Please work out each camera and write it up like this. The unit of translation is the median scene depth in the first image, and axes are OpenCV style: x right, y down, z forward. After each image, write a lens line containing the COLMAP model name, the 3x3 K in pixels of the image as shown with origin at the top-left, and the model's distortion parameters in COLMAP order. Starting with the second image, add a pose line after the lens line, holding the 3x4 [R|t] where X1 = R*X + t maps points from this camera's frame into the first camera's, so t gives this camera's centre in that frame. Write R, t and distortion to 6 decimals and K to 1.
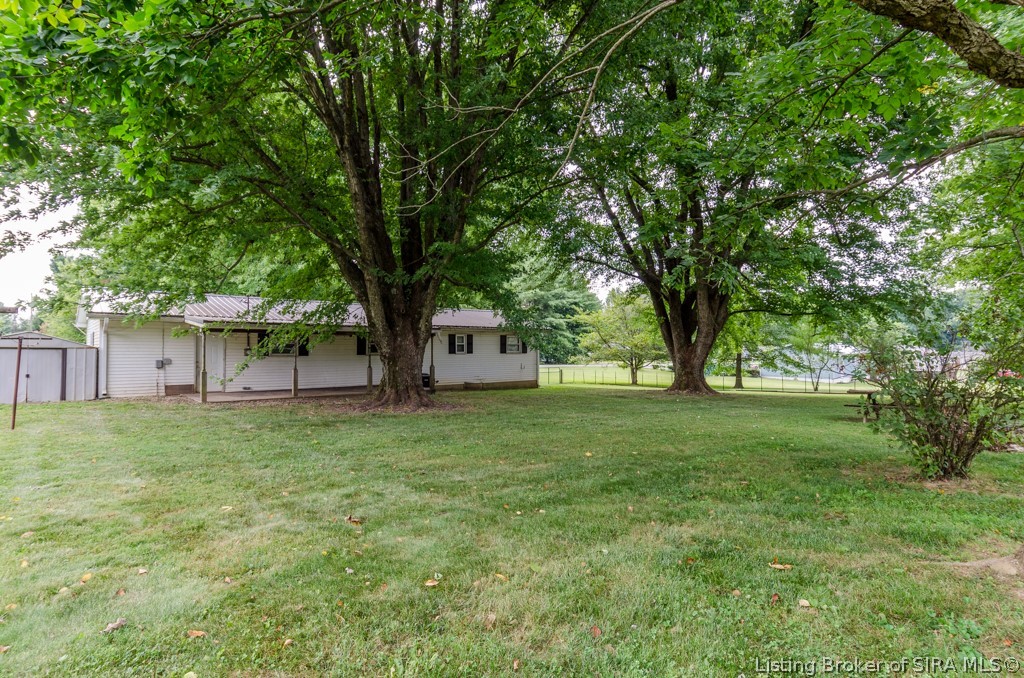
lens RADIAL K [[547.9, 0, 515.4], [0, 547.9, 337.4], [0, 0, 1]] dist [0.007572, -0.001562]
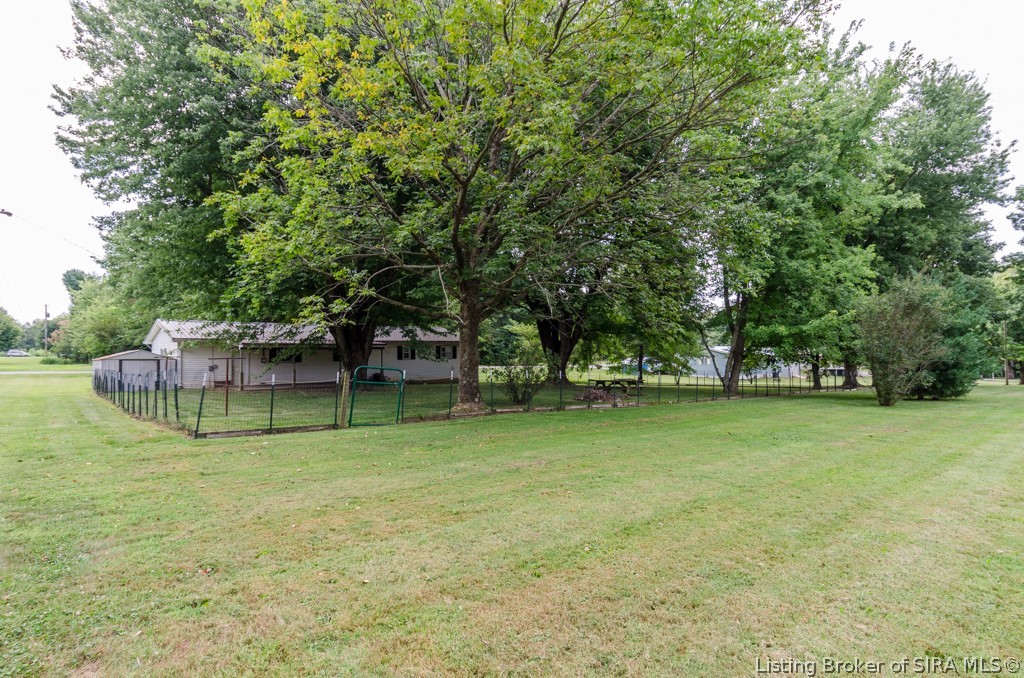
lens RADIAL K [[547.9, 0, 514.2], [0, 547.9, 343.8], [0, 0, 1]] dist [0.007572, -0.001562]
pose [[0.999688, -0.007557, 0.023800, 0.199132], [0.007354, 0.999936, 0.008617, -0.029583], [-0.023863, -0.008440, 0.999680, -0.600964]]
